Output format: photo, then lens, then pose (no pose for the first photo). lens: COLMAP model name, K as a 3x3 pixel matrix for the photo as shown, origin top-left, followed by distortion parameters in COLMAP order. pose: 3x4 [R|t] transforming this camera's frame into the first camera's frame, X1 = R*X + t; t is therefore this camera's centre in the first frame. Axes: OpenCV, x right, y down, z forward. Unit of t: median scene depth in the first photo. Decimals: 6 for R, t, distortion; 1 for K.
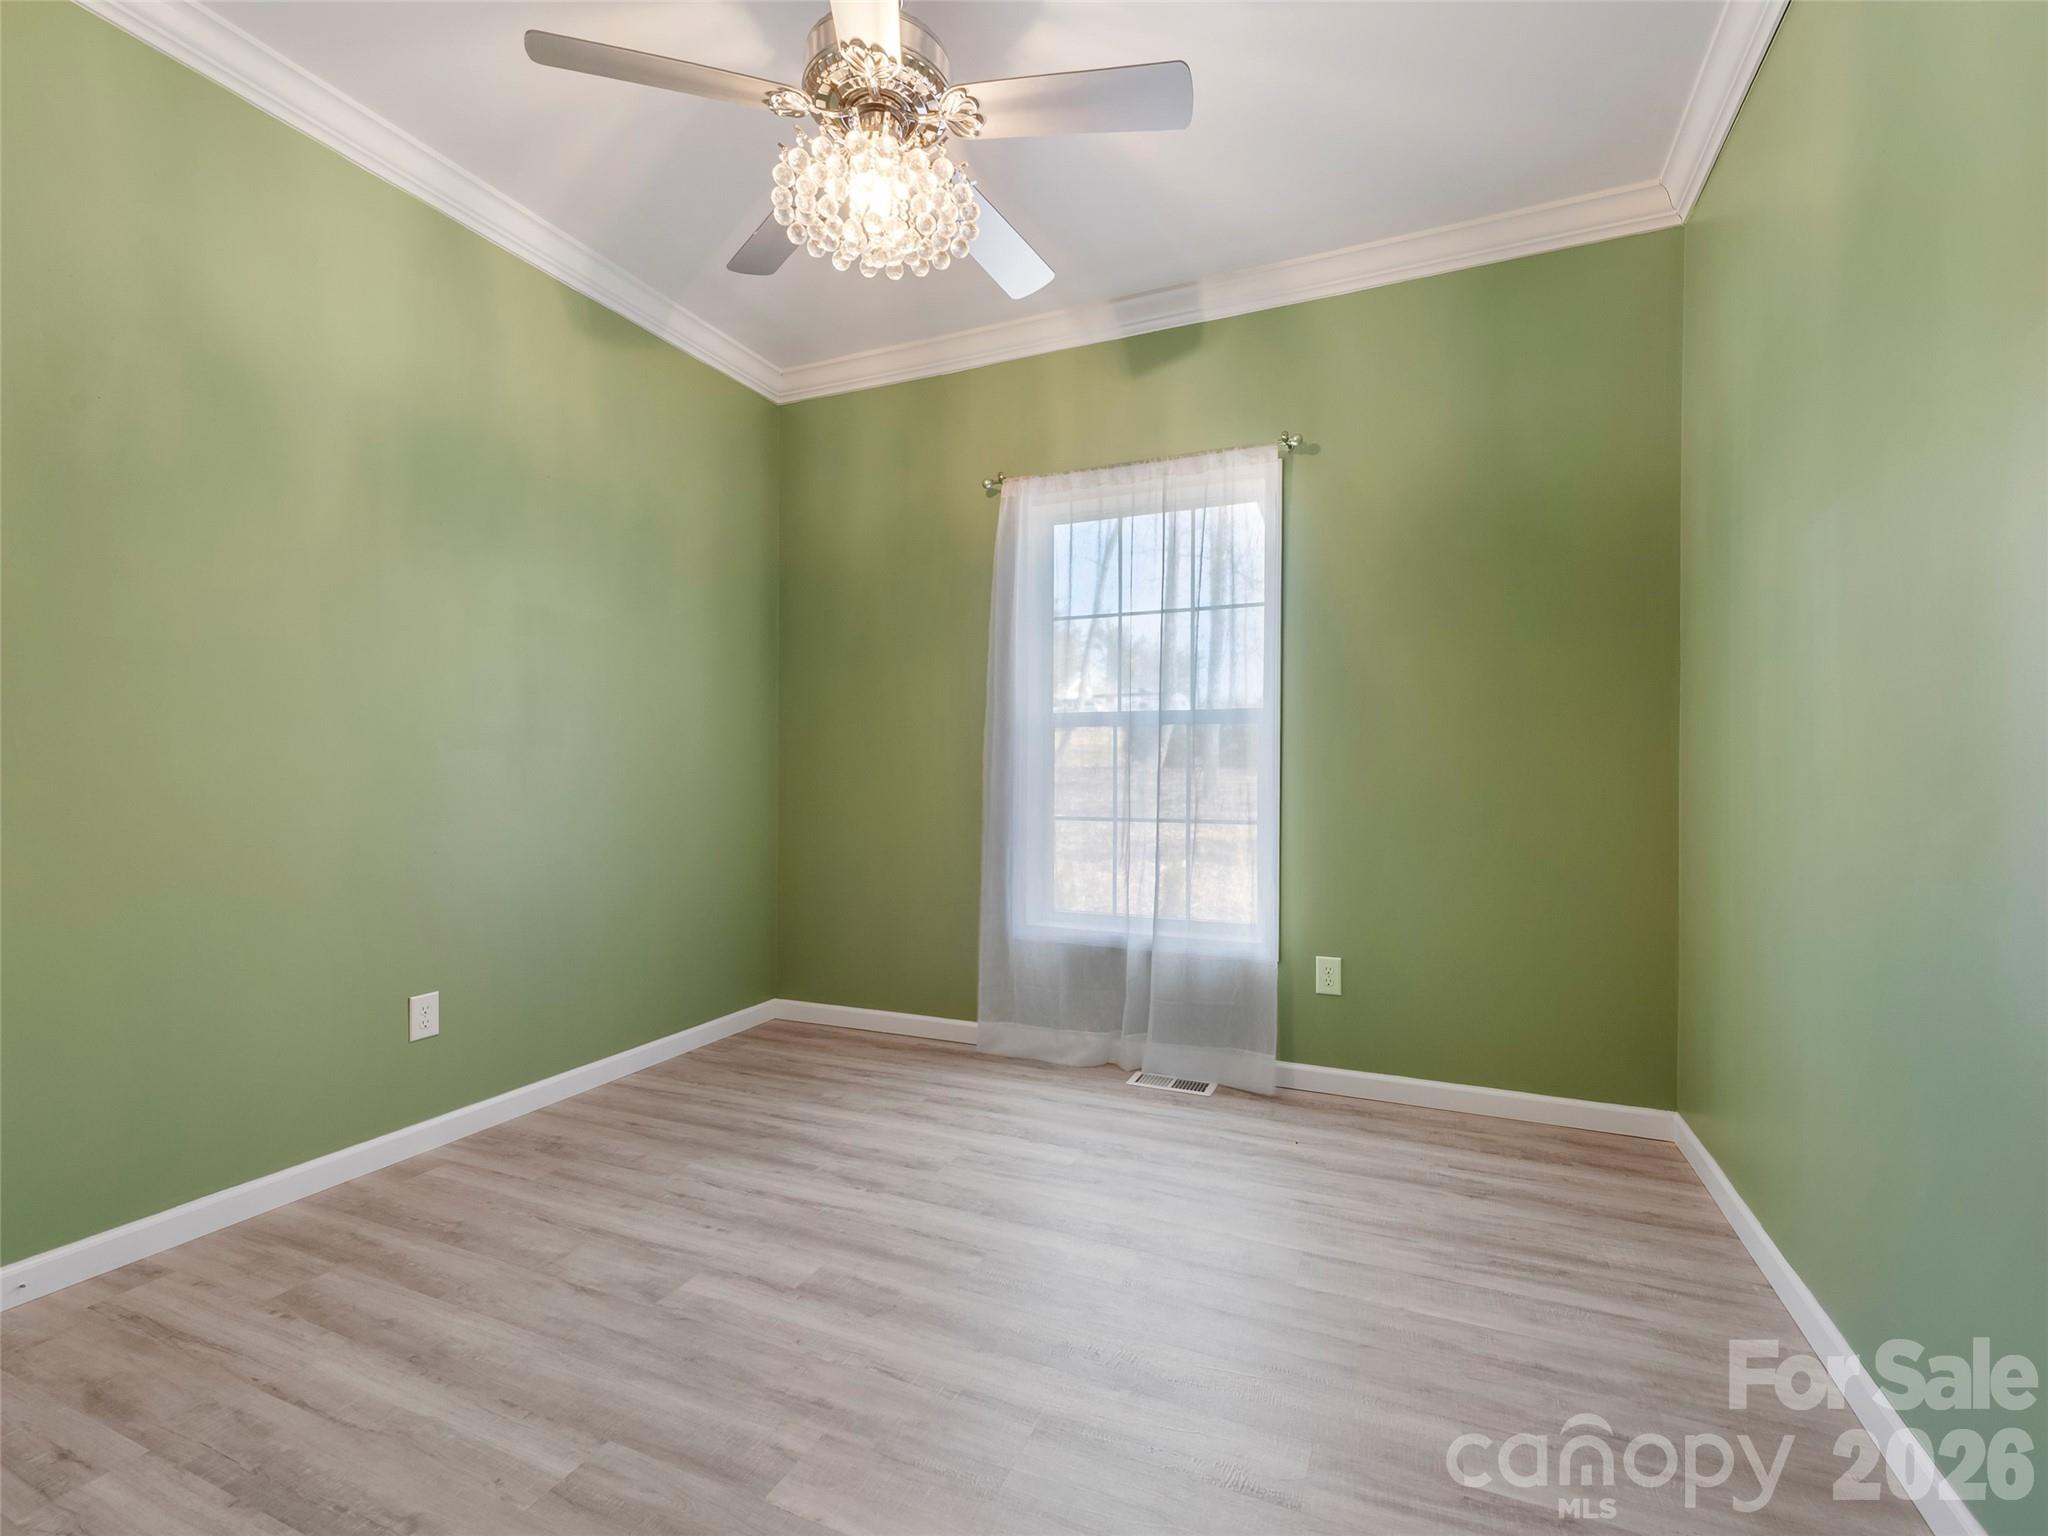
lens RADIAL K [[905.6, 0, 1032.0], [0, 905.6, 768.4], [0, 0, 1]] dist [0.017091, -0.005242]
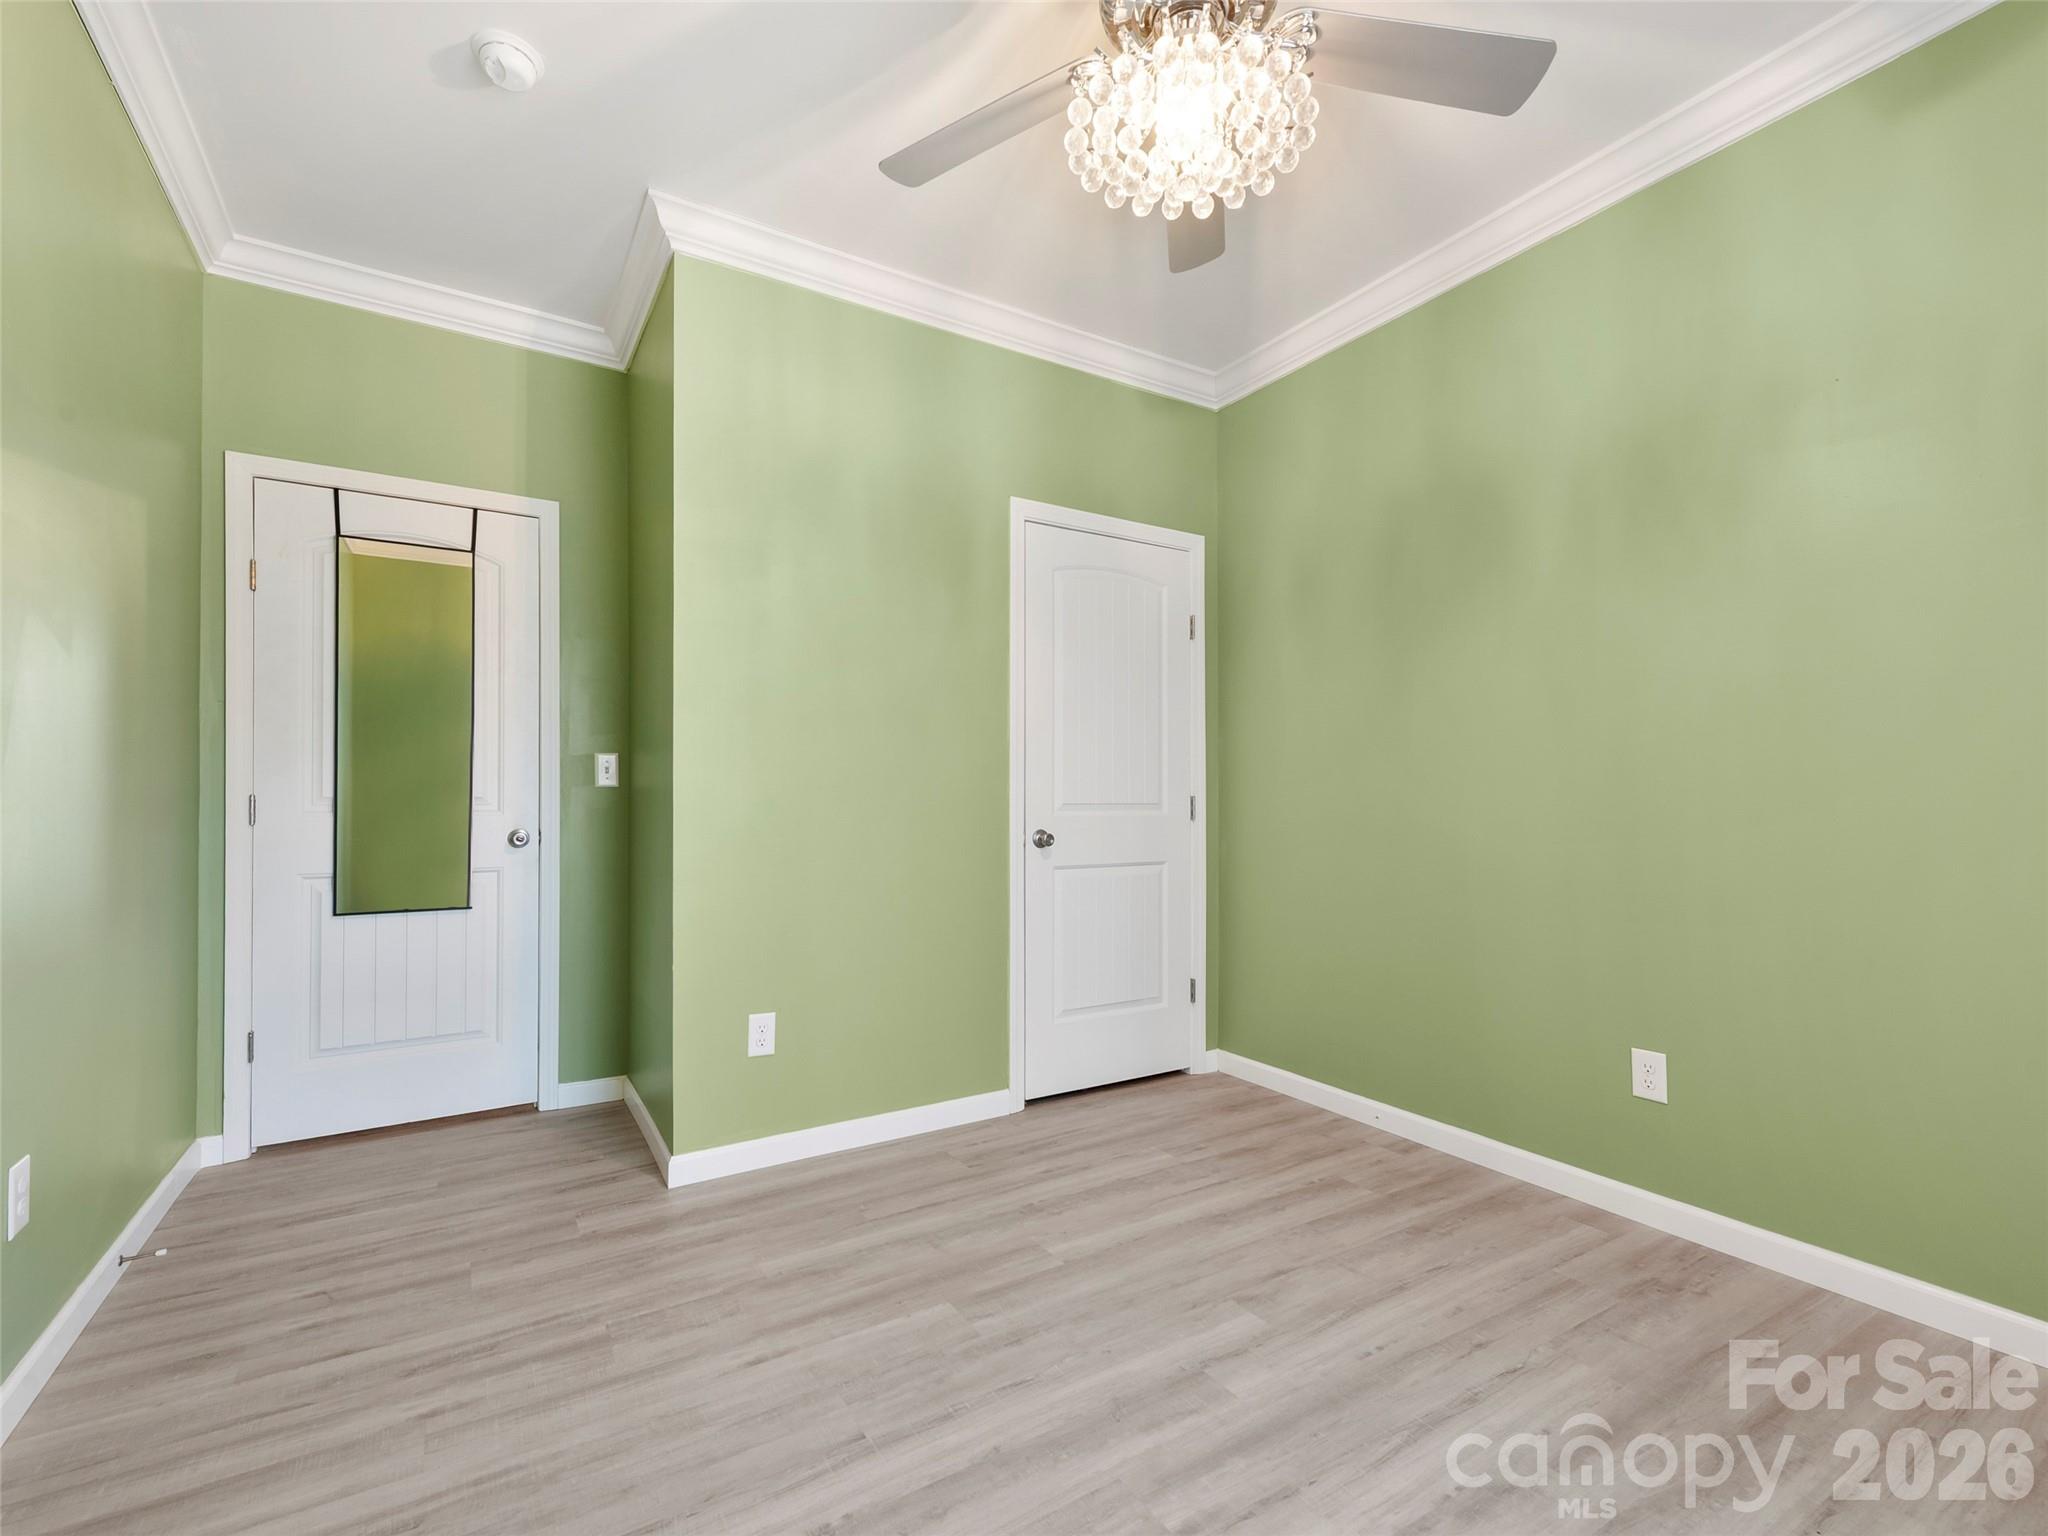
lens RADIAL K [[905.6, 0, 1016.0], [0, 905.6, 782.4], [0, 0, 1]] dist [0.017091, -0.005242]
pose [[-0.575672, -0.021305, -0.817403, 0.556160], [0.002479, 0.999610, -0.027799, 0.004710], [0.817677, -0.018030, -0.575395, 1.264053]]
